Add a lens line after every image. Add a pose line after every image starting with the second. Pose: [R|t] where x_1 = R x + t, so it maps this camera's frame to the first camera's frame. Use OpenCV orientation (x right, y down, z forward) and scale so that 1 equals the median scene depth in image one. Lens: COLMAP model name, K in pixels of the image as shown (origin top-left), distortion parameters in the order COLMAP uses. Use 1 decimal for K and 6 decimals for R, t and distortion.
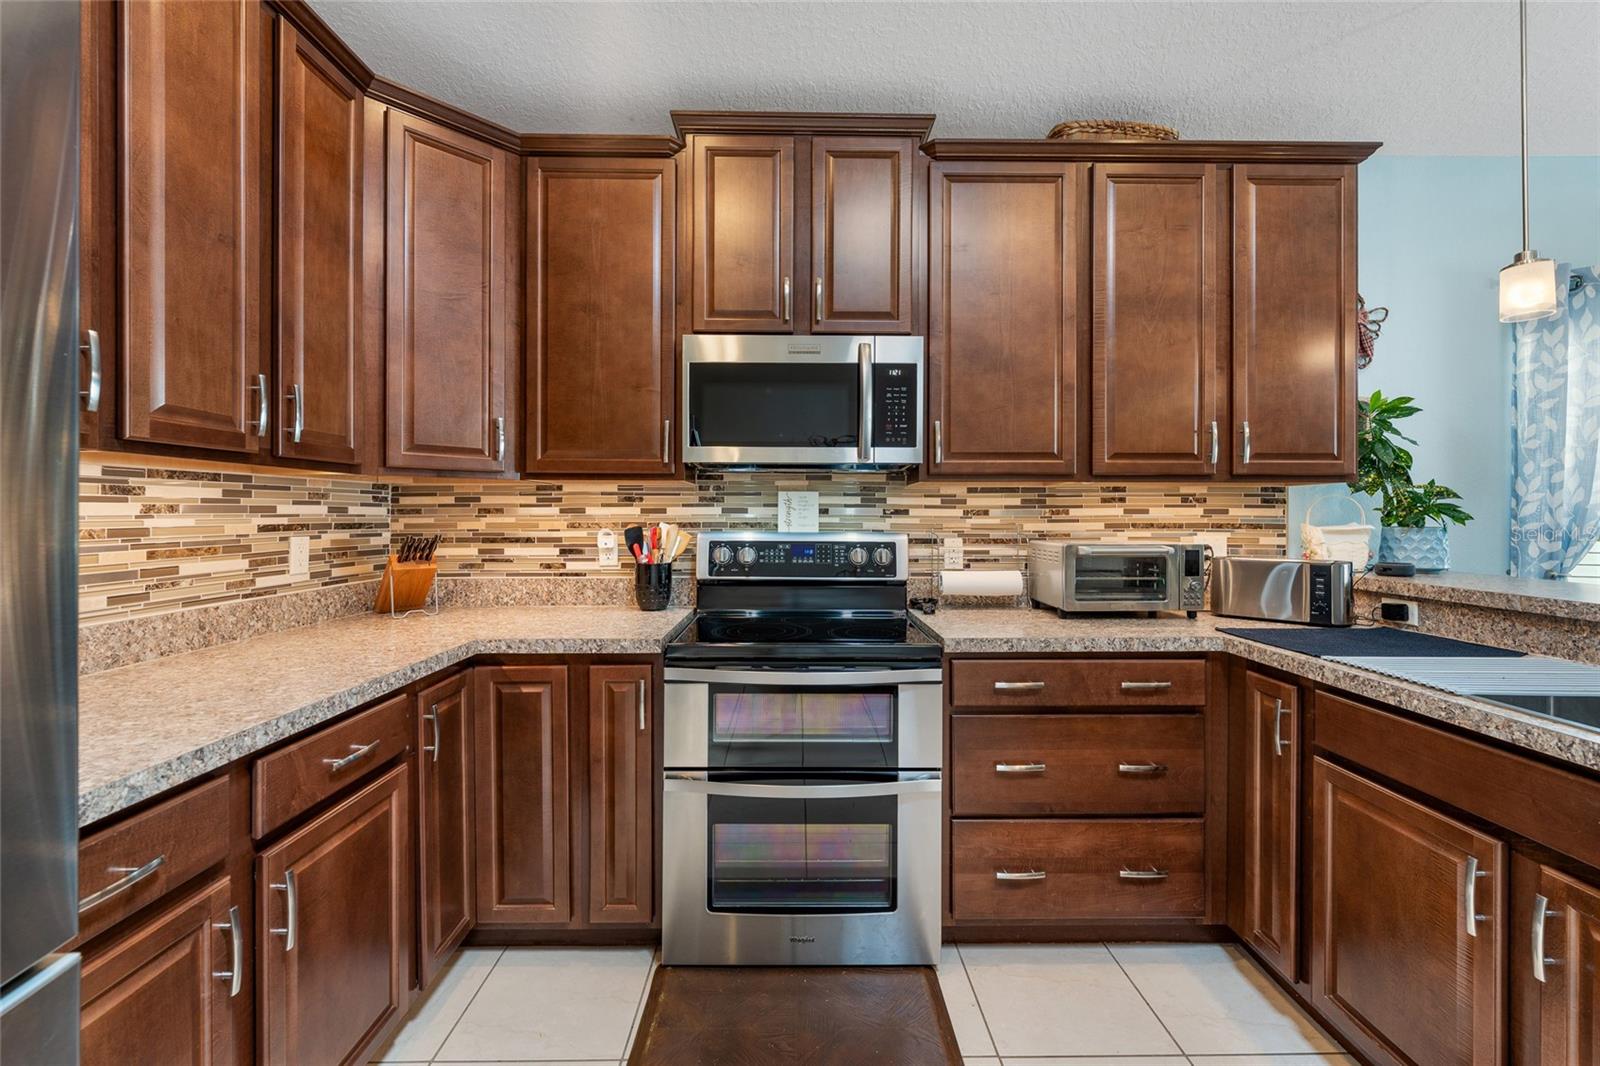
lens RADIAL K [[660.1, 0, 797.8], [0, 660.1, 513.9], [0, 0, 1]] dist [-0.000006, 0.000034]
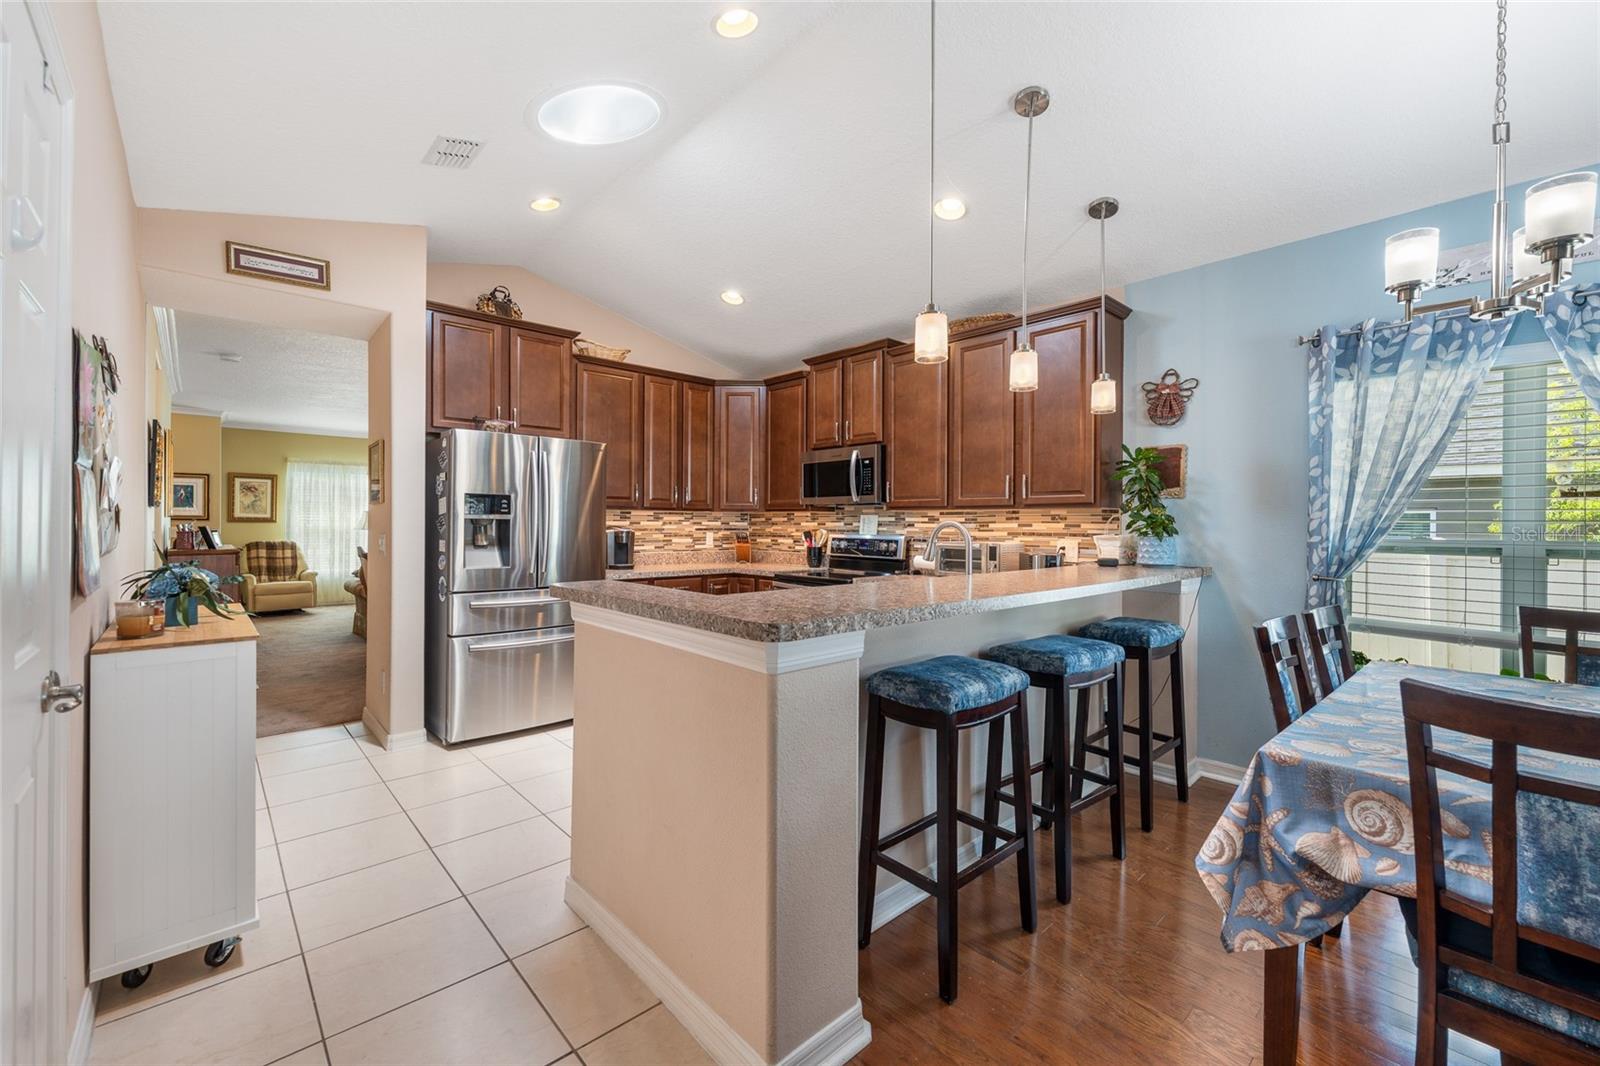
lens RADIAL K [[651.7, 0, 803.9], [0, 651.7, 524.9], [0, 0, 1]] dist [0.000973, -0.000153]
pose [[0.671520, 0.004255, -0.740974, 1.495663], [-0.005557, 0.999984, 0.000706, -0.003131], [0.740965, 0.003644, 0.671534, -0.571162]]
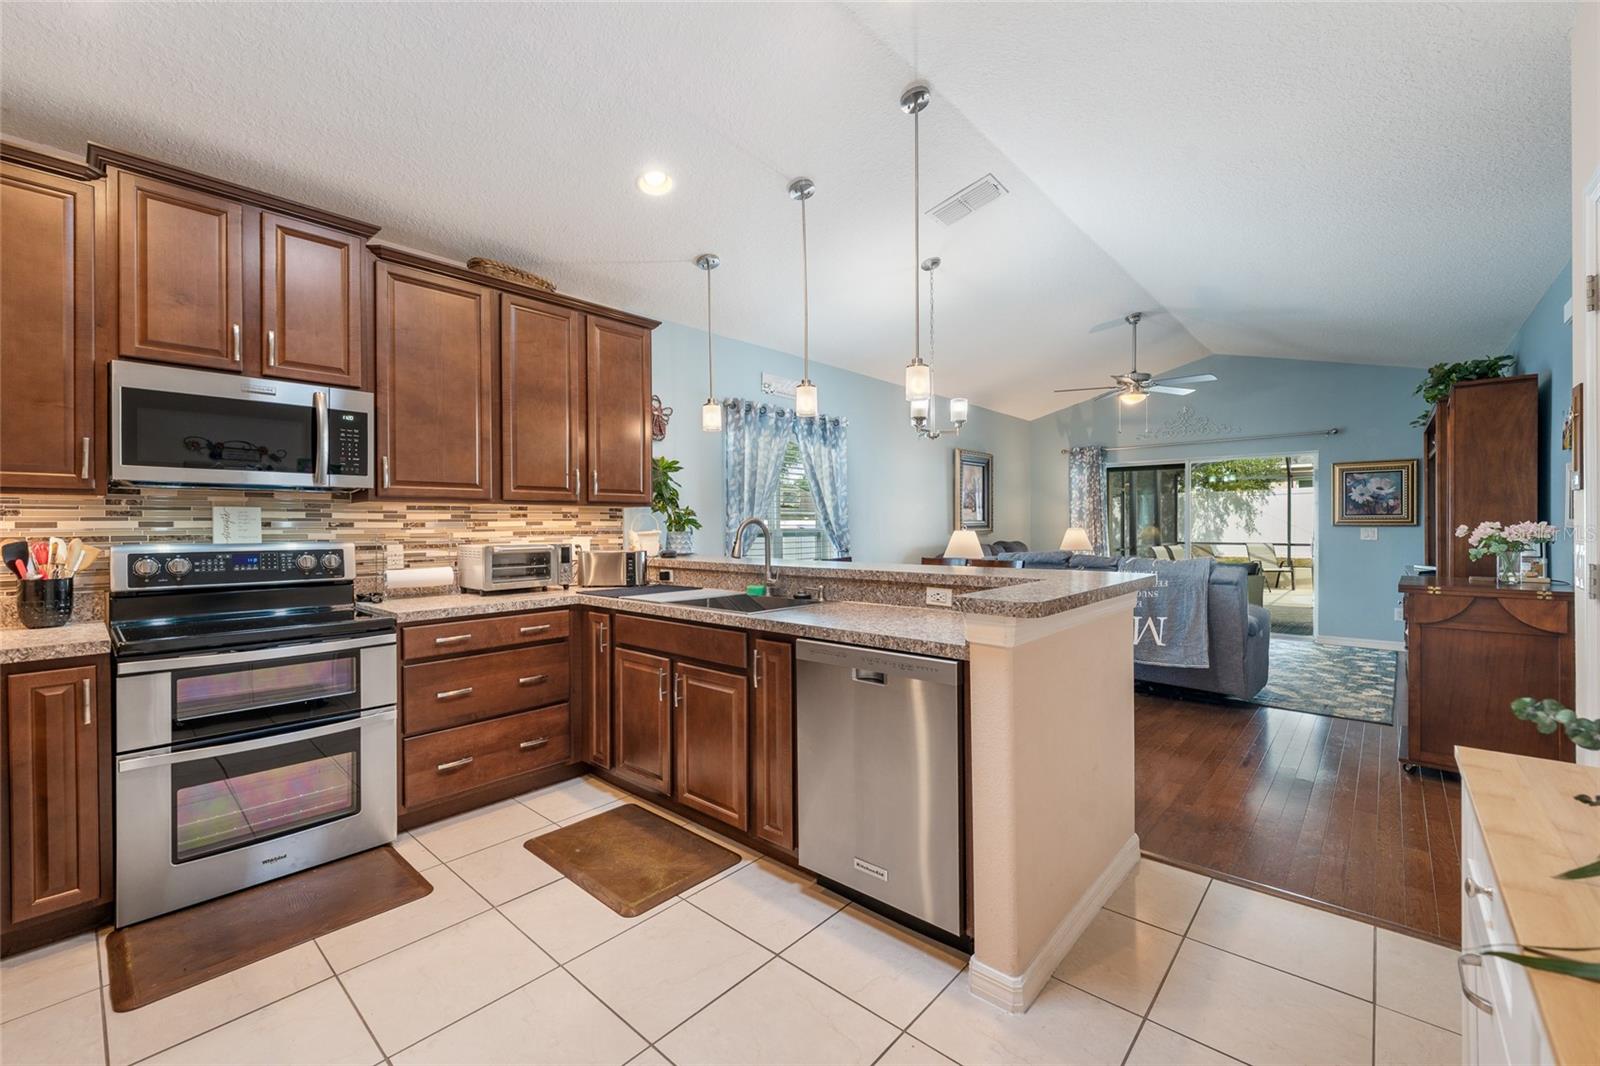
lens RADIAL K [[655.9, 0, 807.1], [0, 655.9, 527.5], [0, 0, 1]] dist [0.000614, -0.000191]
pose [[0.670328, -0.008500, 0.742017, -0.191271], [0.006038, 0.999964, 0.006000, 0.000042], [-0.742041, 0.000458, 0.670355, -0.496739]]
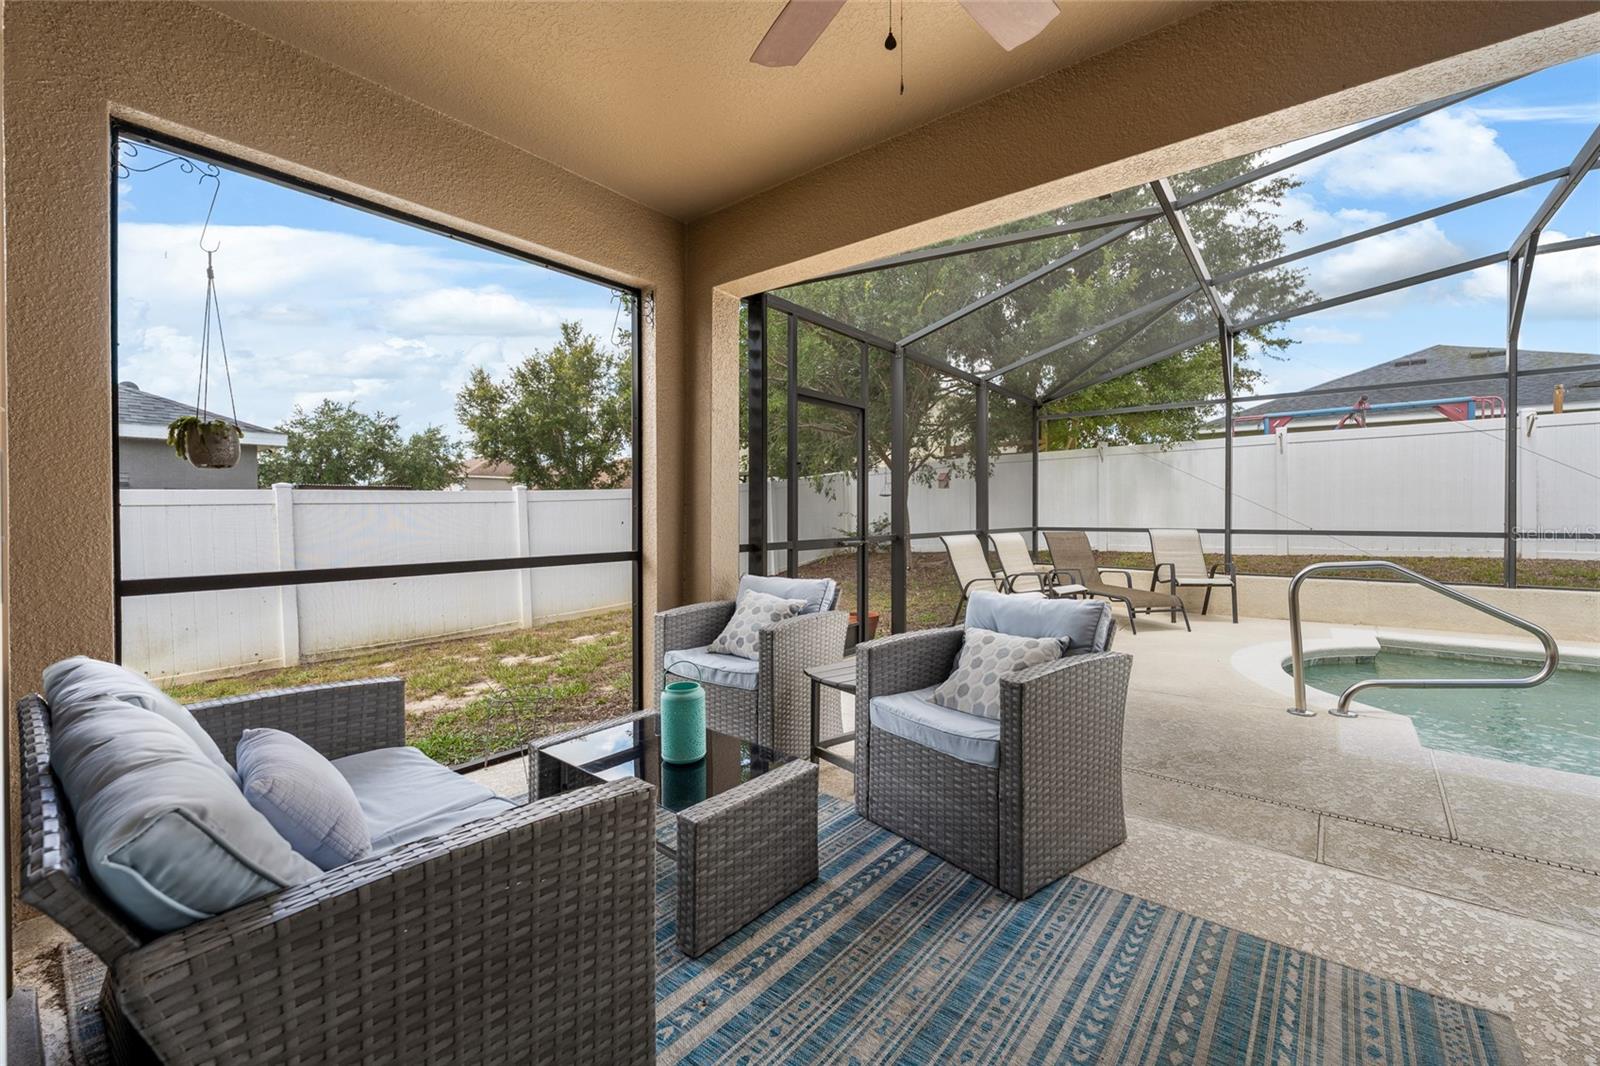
lens RADIAL K [[630.6, 0, 805.0], [0, 630.6, 523.2], [0, 0, 1]] dist [-0.001488, -0.000267]
pose [[0.634659, -0.010853, 0.772716, 3.809935], [0.003514, 0.999932, 0.011158, 0.142771], [-0.772784, -0.004366, 0.634654, -0.073051]]
